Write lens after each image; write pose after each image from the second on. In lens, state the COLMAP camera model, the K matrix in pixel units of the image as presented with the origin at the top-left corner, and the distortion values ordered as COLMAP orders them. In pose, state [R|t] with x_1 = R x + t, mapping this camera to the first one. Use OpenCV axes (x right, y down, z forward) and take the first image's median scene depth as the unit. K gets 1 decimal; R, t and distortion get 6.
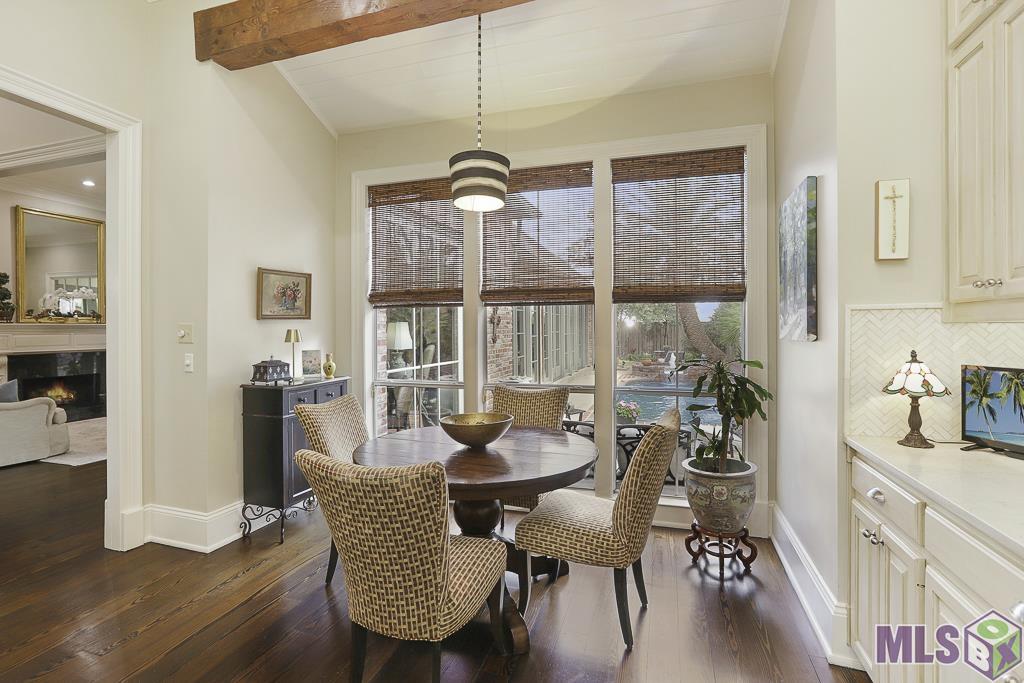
lens RADIAL K [[481.7, 0, 508.8], [0, 481.7, 332.0], [0, 0, 1]] dist [-0.038869, 0.020728]
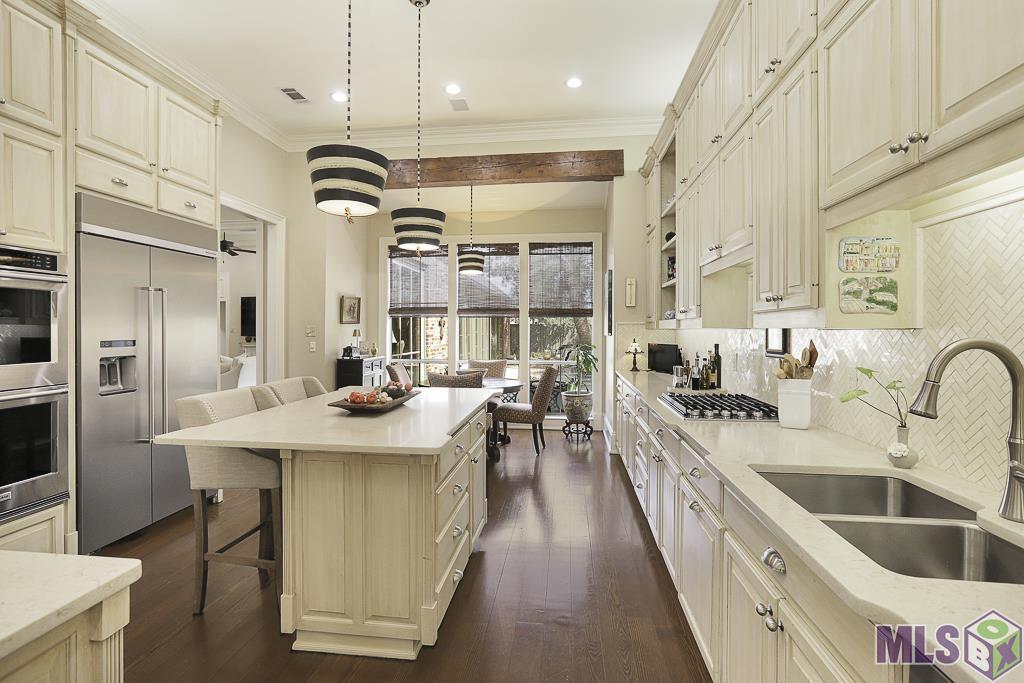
lens RADIAL K [[481.7, 0, 508.8], [0, 481.7, 332.0], [0, 0, 1]] dist [-0.038869, 0.020728]
pose [[0.980912, 0.005872, 0.194366, -0.254891], [-0.005550, 0.999982, -0.002203, 0.005937], [-0.194375, 0.001082, 0.980927, -0.941483]]
